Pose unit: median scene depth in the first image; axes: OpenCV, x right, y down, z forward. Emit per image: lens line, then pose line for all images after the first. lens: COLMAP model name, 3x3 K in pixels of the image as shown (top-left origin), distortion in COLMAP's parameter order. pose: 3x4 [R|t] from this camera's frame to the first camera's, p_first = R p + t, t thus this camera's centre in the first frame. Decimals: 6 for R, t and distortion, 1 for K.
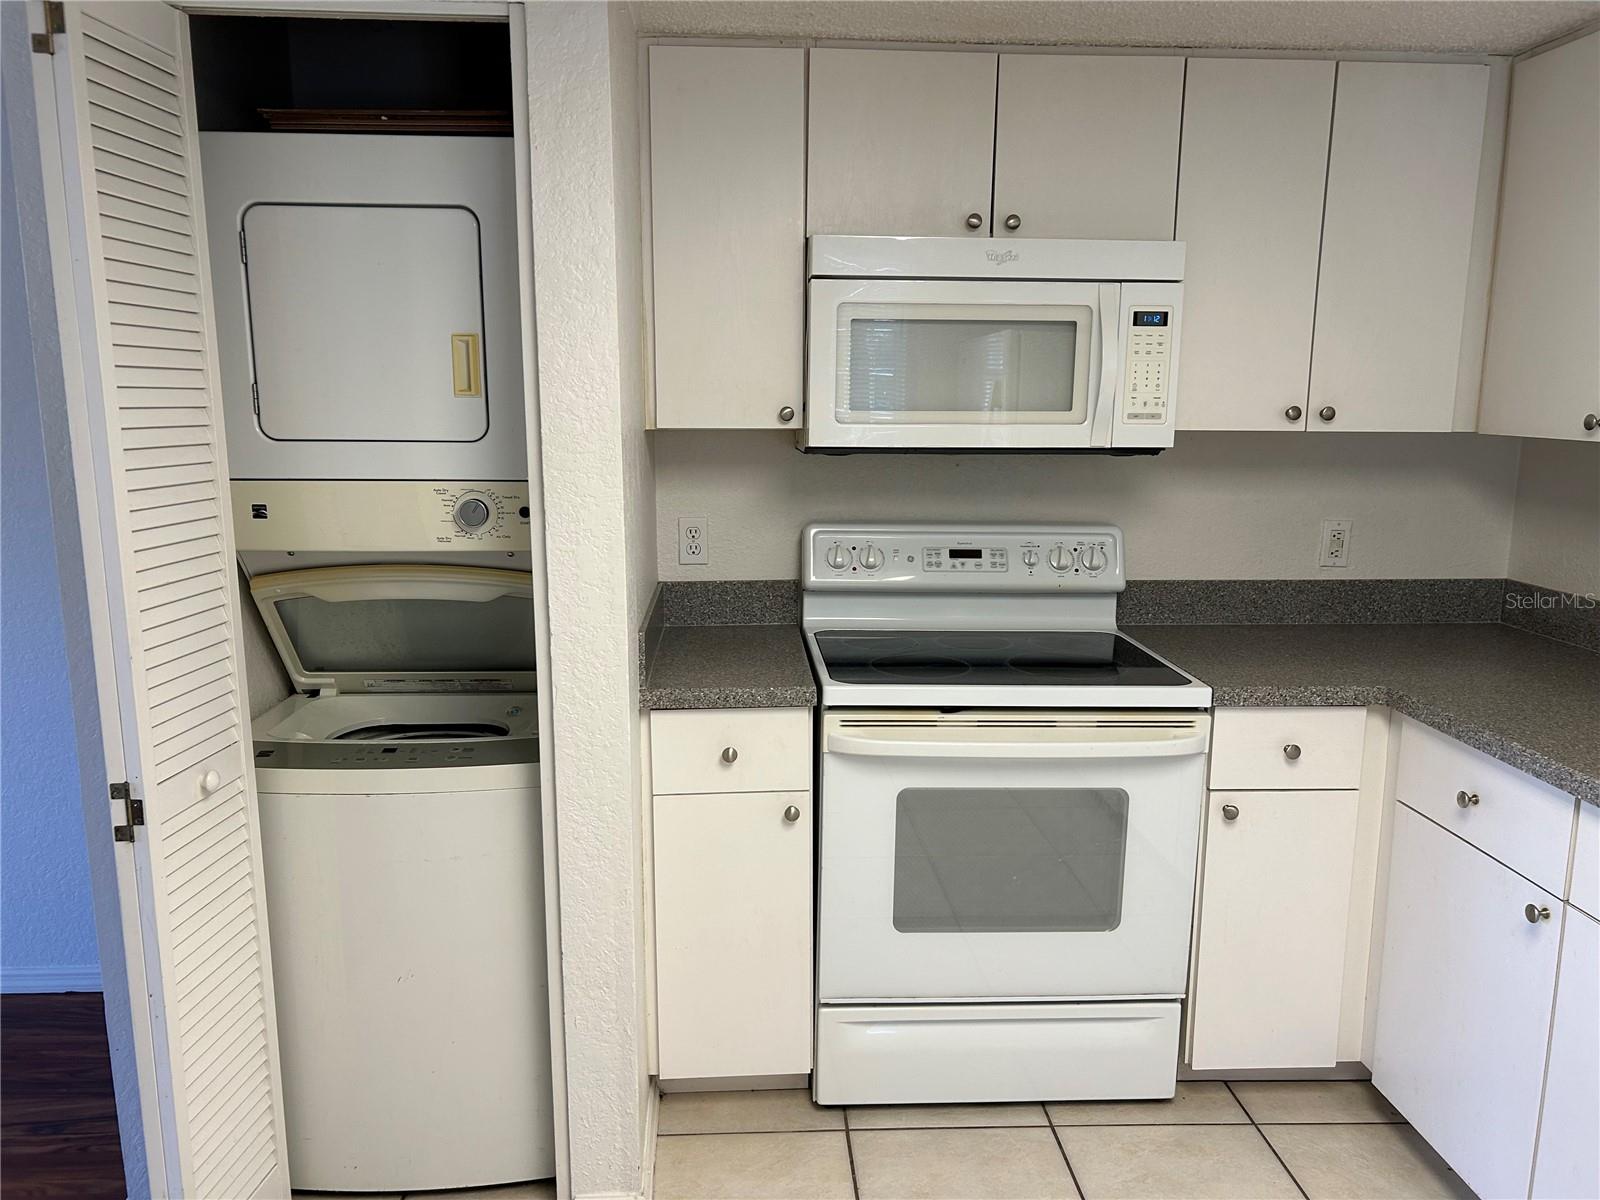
lens RADIAL K [[1165.1, 0, 800.0], [0, 1165.1, 600.0], [0, 0, 1]] dist [-0.002577, -0.002126]
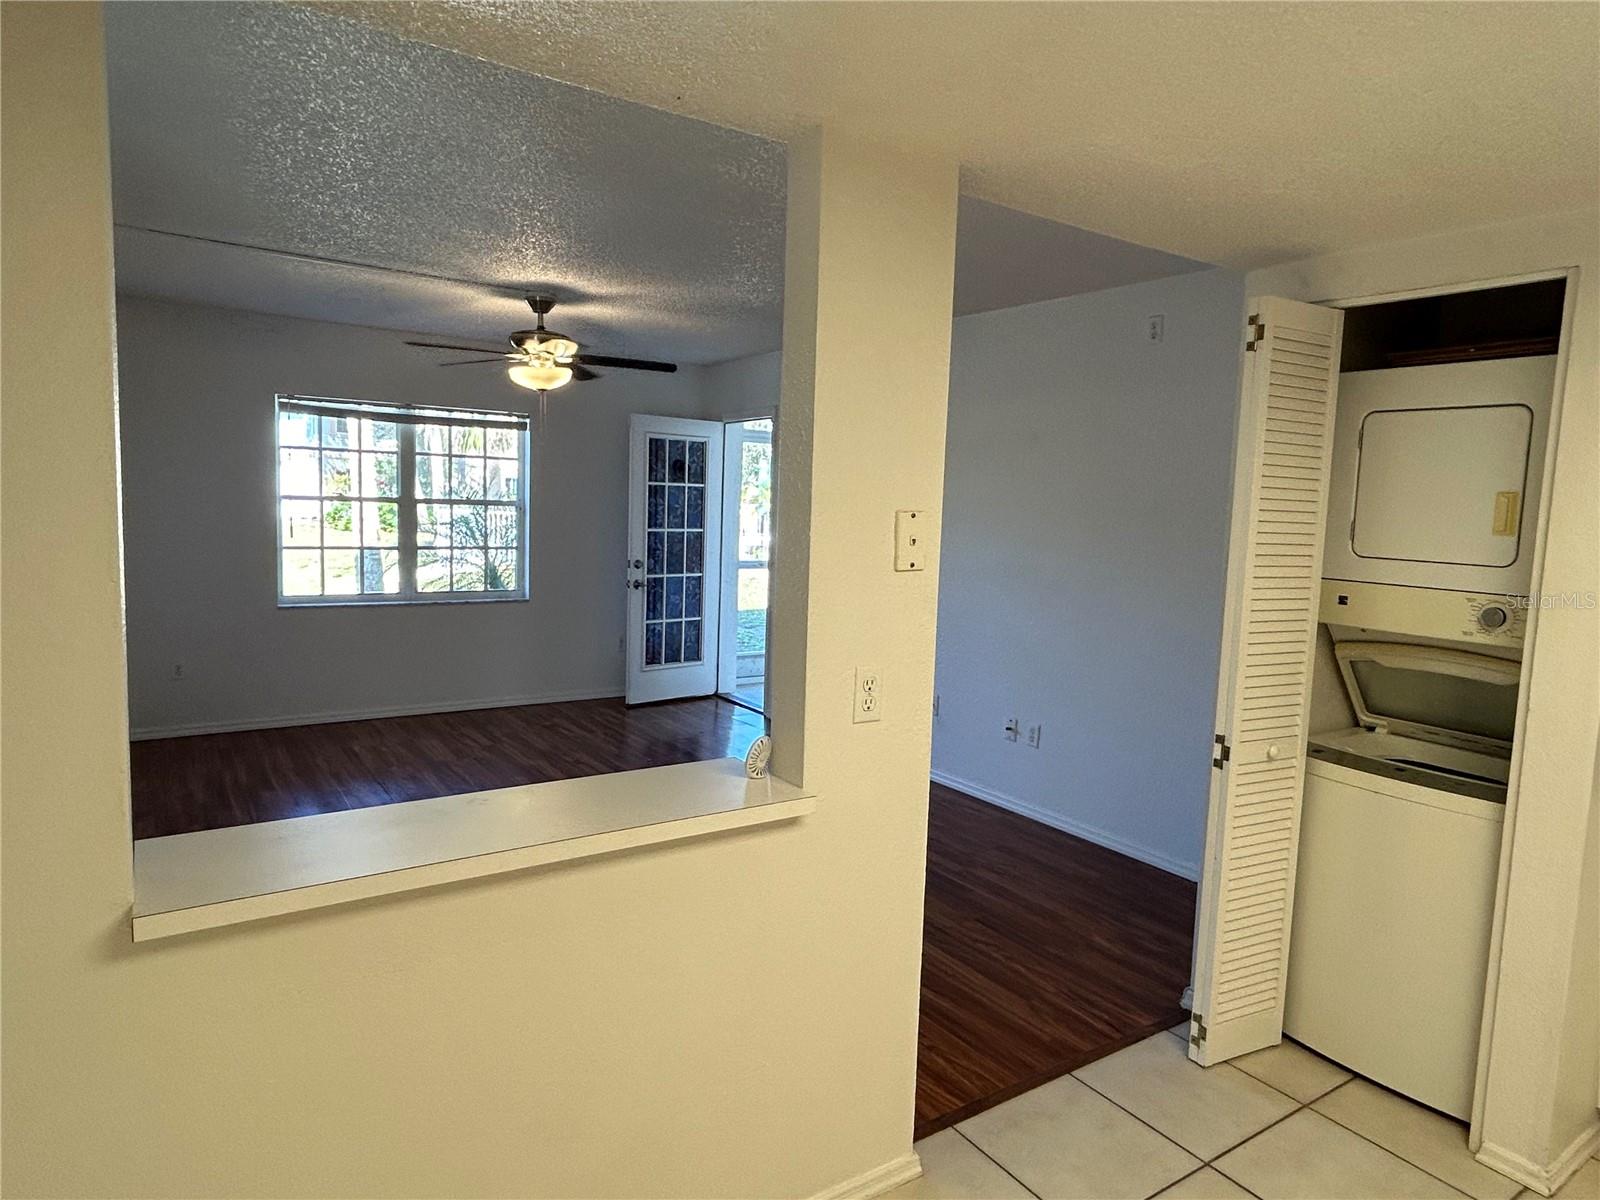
lens RADIAL K [[976.9, 0, 800.0], [0, 976.9, 600.0], [0, 0, 1]] dist [0.004779, 0.000003]
pose [[0.497460, 0.106608, -0.860911, 0.328451], [-0.179623, 0.983571, 0.018006, 0.034026], [0.848687, 0.145682, 0.508437, -0.316141]]
